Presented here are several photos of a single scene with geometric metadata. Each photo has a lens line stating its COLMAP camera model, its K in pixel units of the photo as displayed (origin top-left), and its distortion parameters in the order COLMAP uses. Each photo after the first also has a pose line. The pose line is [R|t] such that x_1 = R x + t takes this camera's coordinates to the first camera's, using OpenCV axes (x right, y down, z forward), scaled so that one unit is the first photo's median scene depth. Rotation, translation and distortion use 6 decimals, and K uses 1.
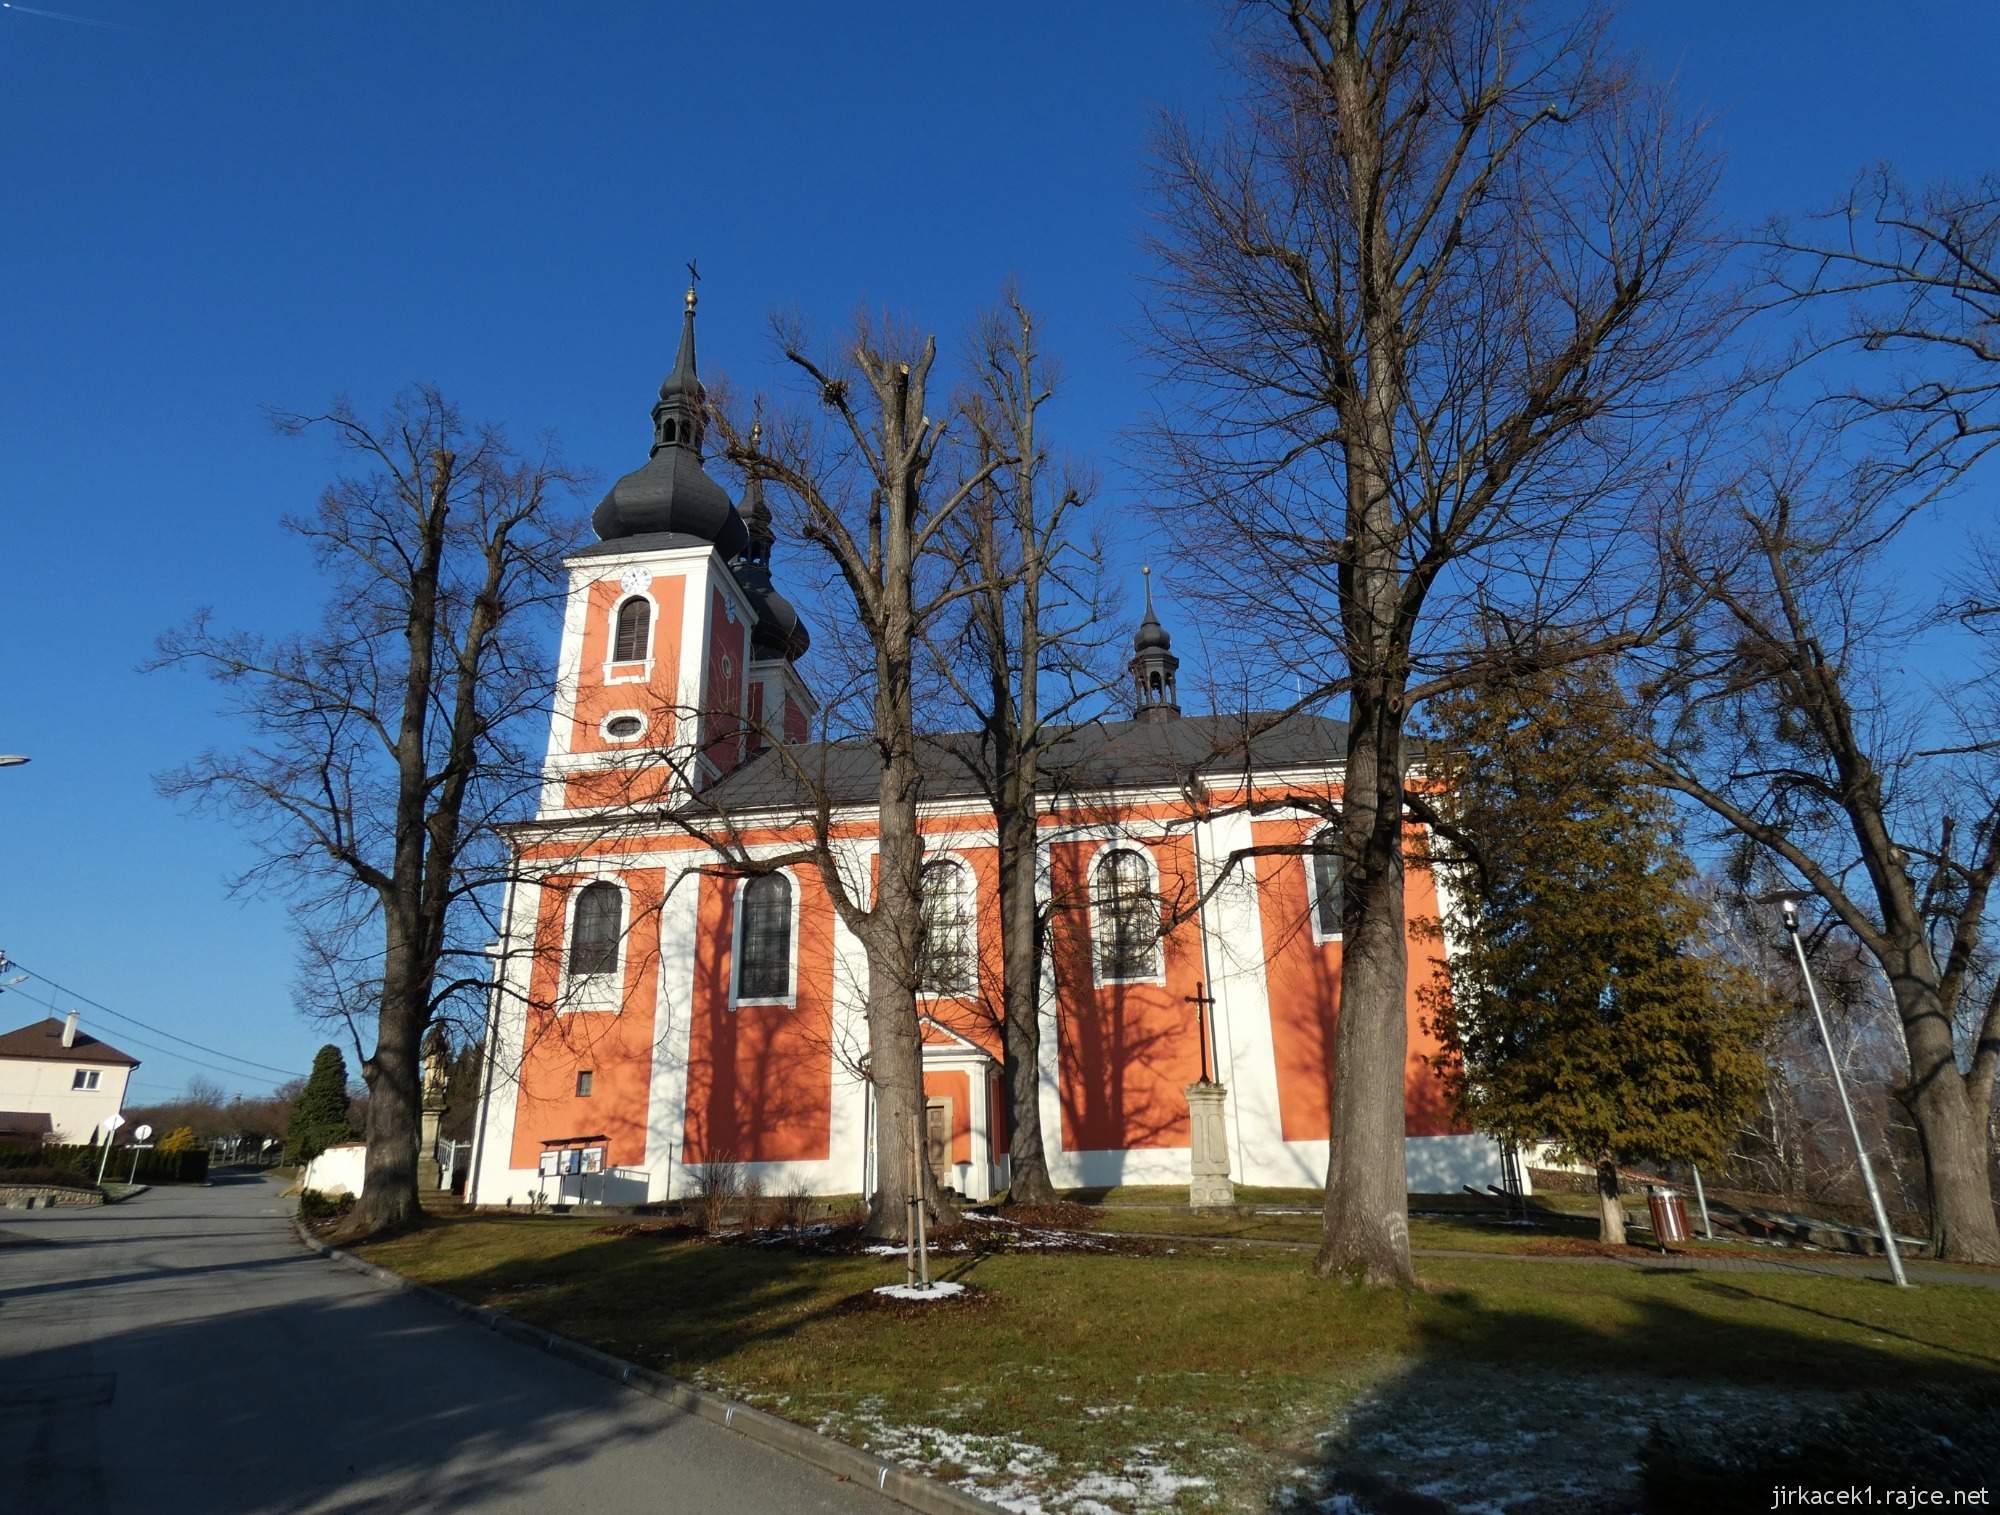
lens RADIAL K [[1189.2, 0, 1000.0], [0, 1189.2, 757.5], [0, 0, 1]] dist [-0.006523, 0.003387]
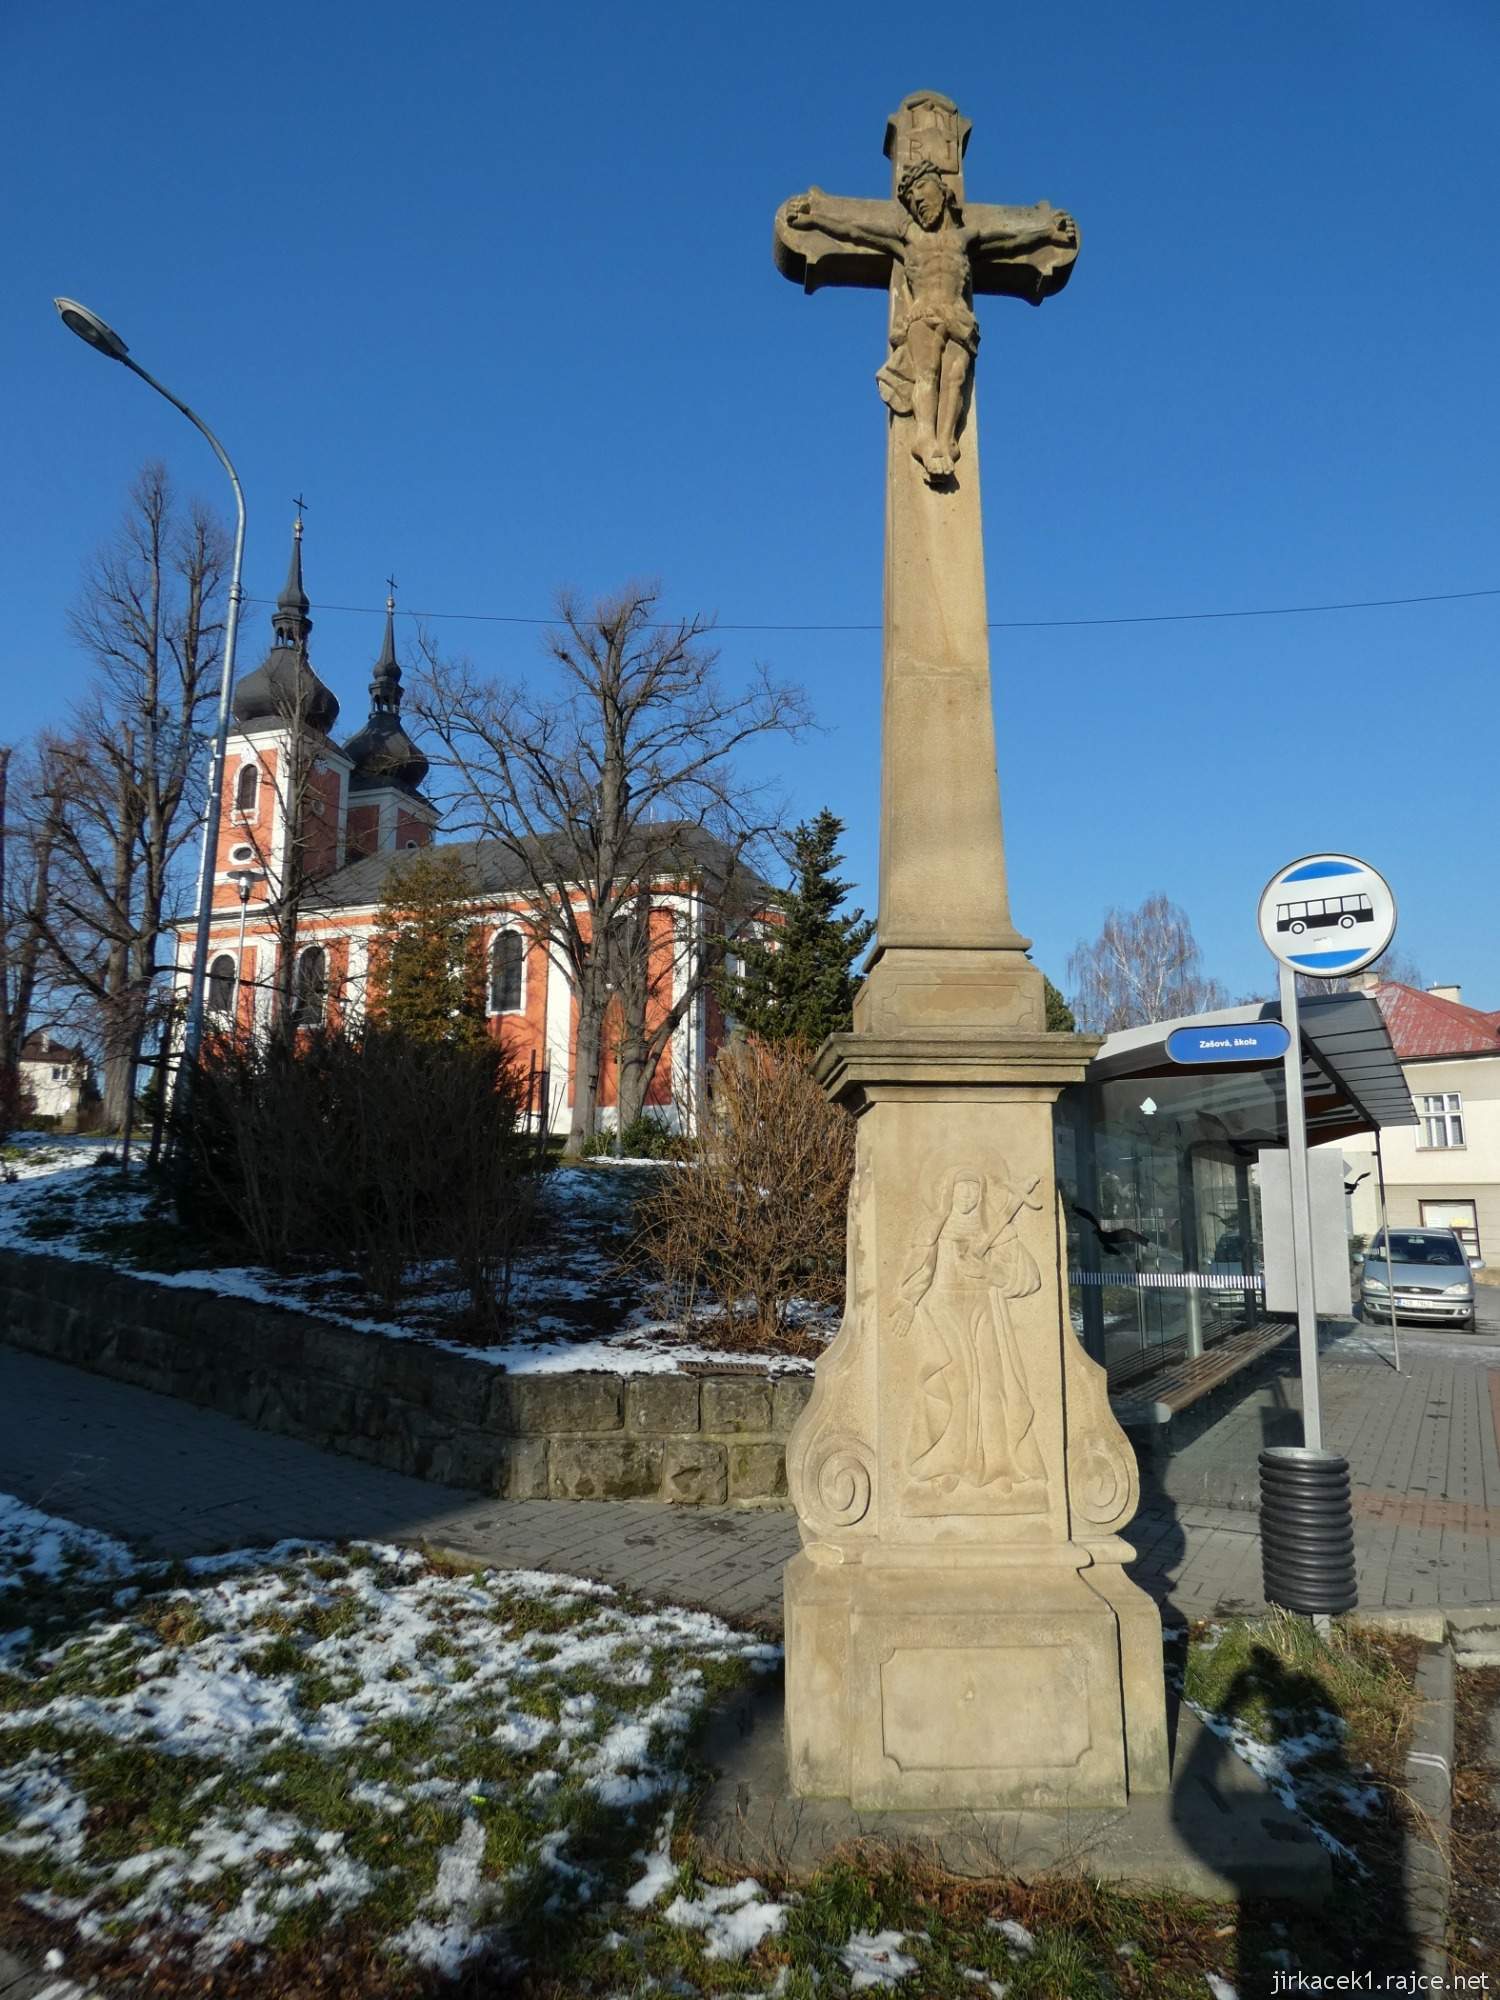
lens RADIAL K [[1168.3, 0, 750.0], [0, 1168.3, 1000.0], [0, 0, 1]] dist [-0.020894, 0.016363]
pose [[0.979201, -0.013076, -0.202472, 0.765022], [0.053063, 0.979693, 0.193355, -0.117362], [0.195832, -0.200077, 0.960010, -0.451406]]
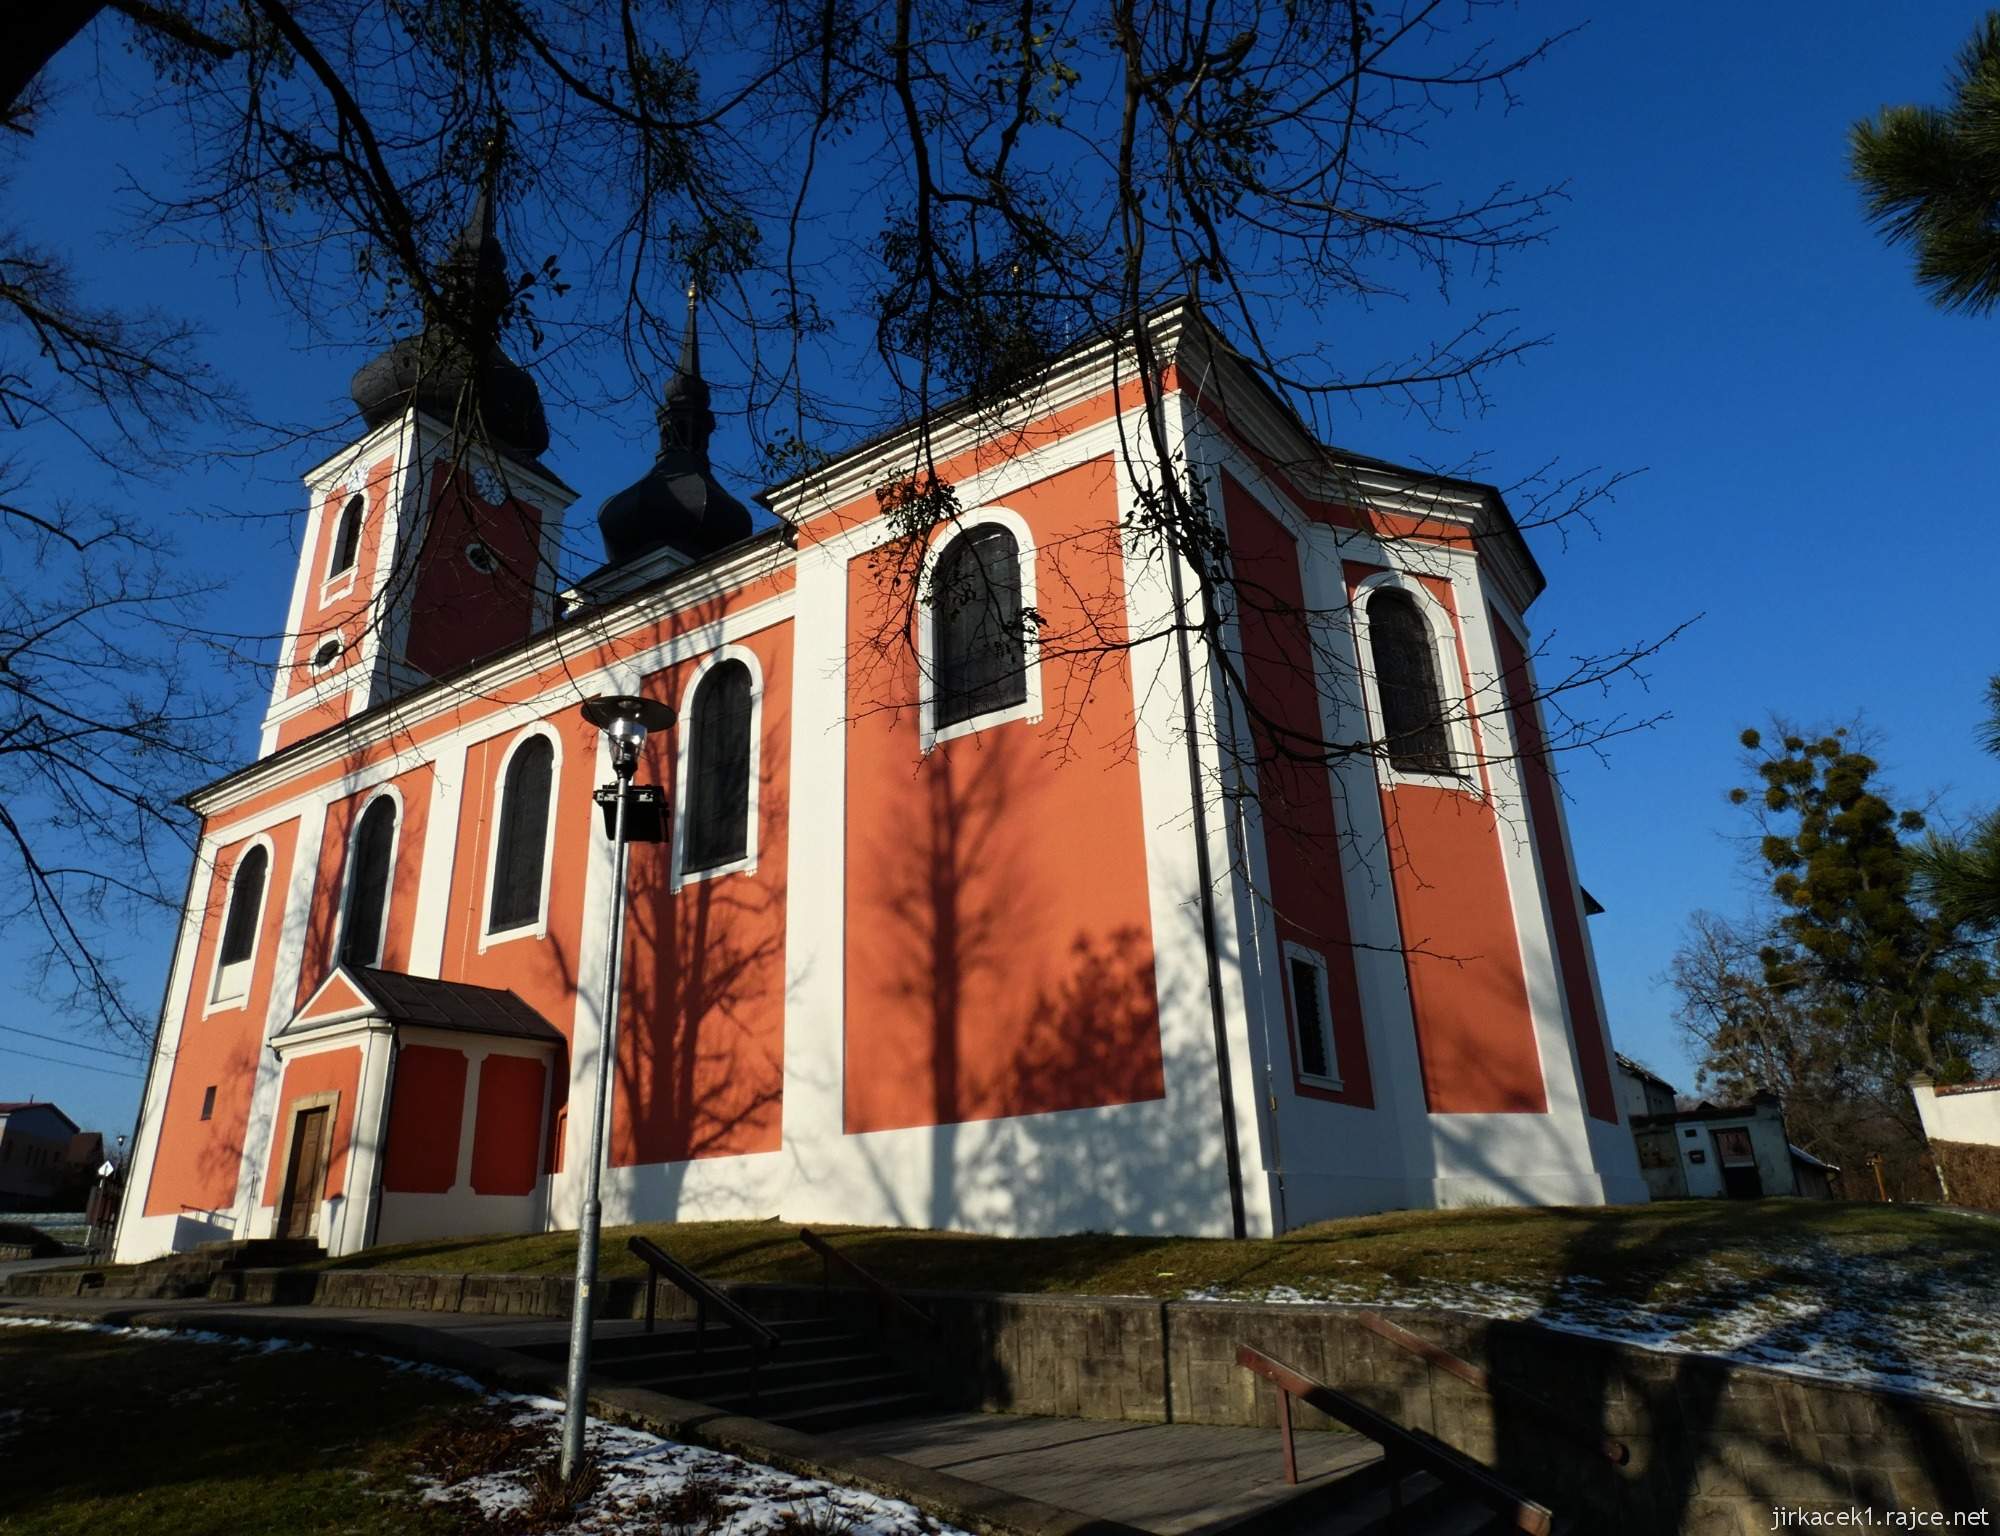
lens RADIAL K [[1271.8, 0, 1000.0], [0, 1271.8, 768.0], [0, 0, 1]] dist [0.000230, 0.000254]
pose [[0.887614, -0.172325, -0.427136, 0.517612], [0.181835, 0.983150, -0.018782, 0.177634], [0.423175, -0.060997, 0.903992, 0.507339]]
